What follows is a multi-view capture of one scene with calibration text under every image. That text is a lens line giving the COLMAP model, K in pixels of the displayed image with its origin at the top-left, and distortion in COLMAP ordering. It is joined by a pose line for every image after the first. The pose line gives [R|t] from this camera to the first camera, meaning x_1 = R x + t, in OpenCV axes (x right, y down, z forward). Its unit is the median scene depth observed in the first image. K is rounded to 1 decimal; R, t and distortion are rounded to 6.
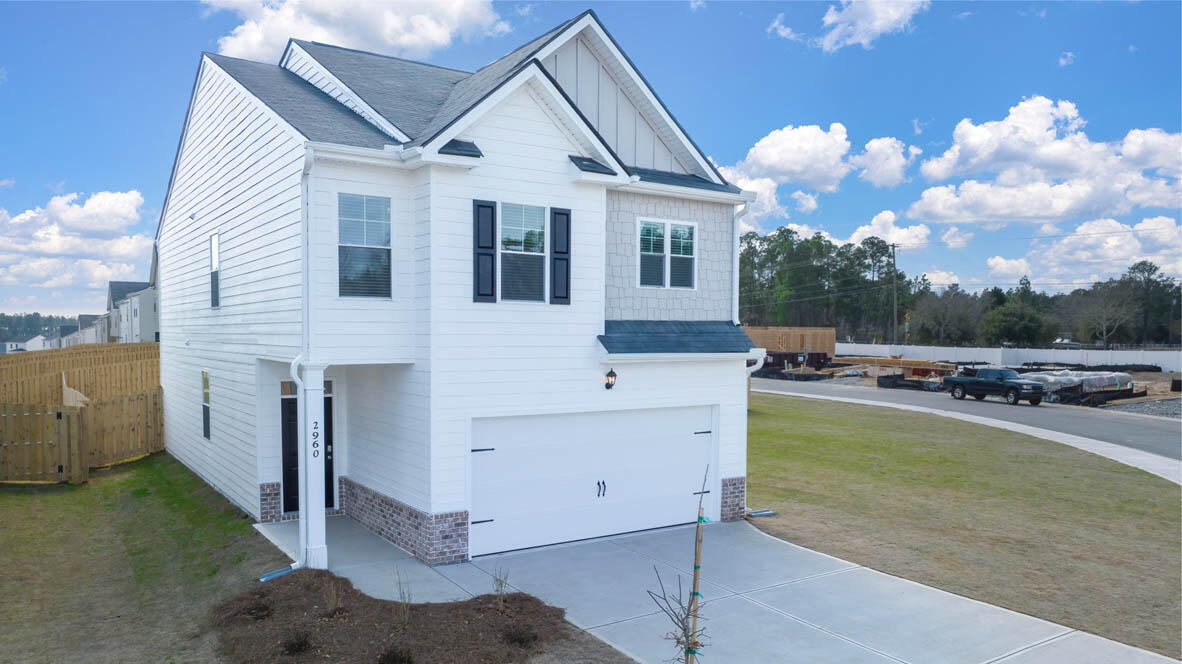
lens RADIAL K [[852.2, 0, 597.0], [0, 852.2, 365.8], [0, 0, 1]] dist [-0.023541, -0.000628]
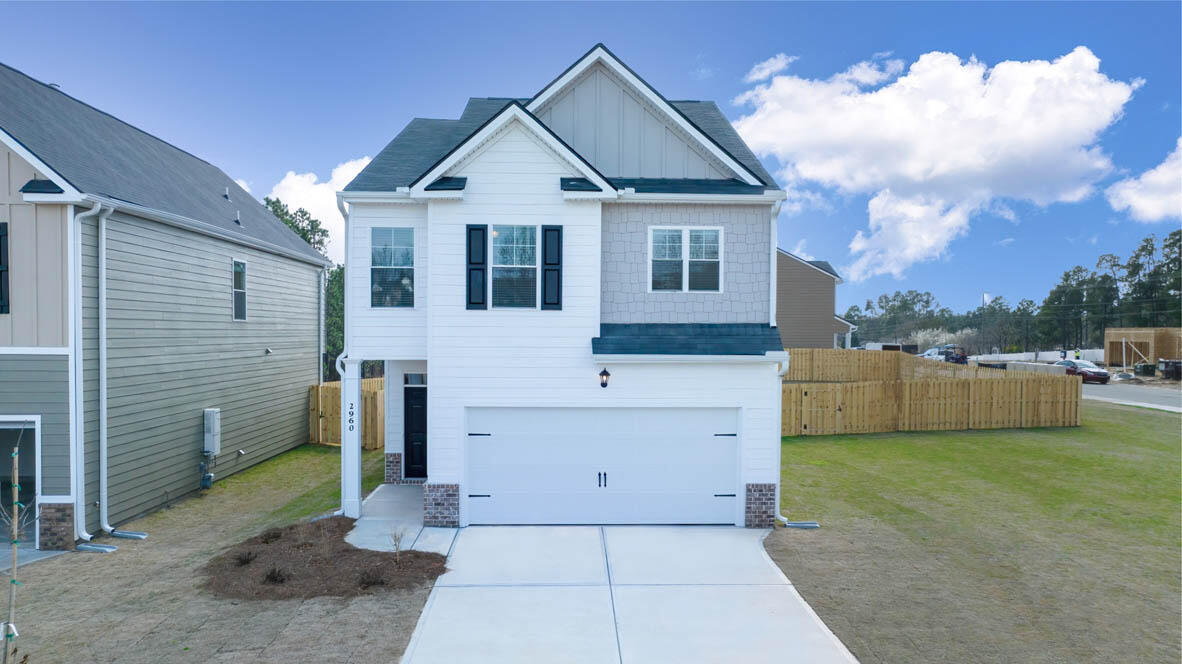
lens RADIAL K [[852.2, 0, 594.4], [0, 852.2, 334.1], [0, 0, 1]] dist [-0.023541, -0.000628]
pose [[0.846126, -0.001619, -0.532980, 0.602365], [-0.020082, 0.999188, -0.034918, -0.002136], [0.532604, 0.040248, 0.845407, 0.079906]]
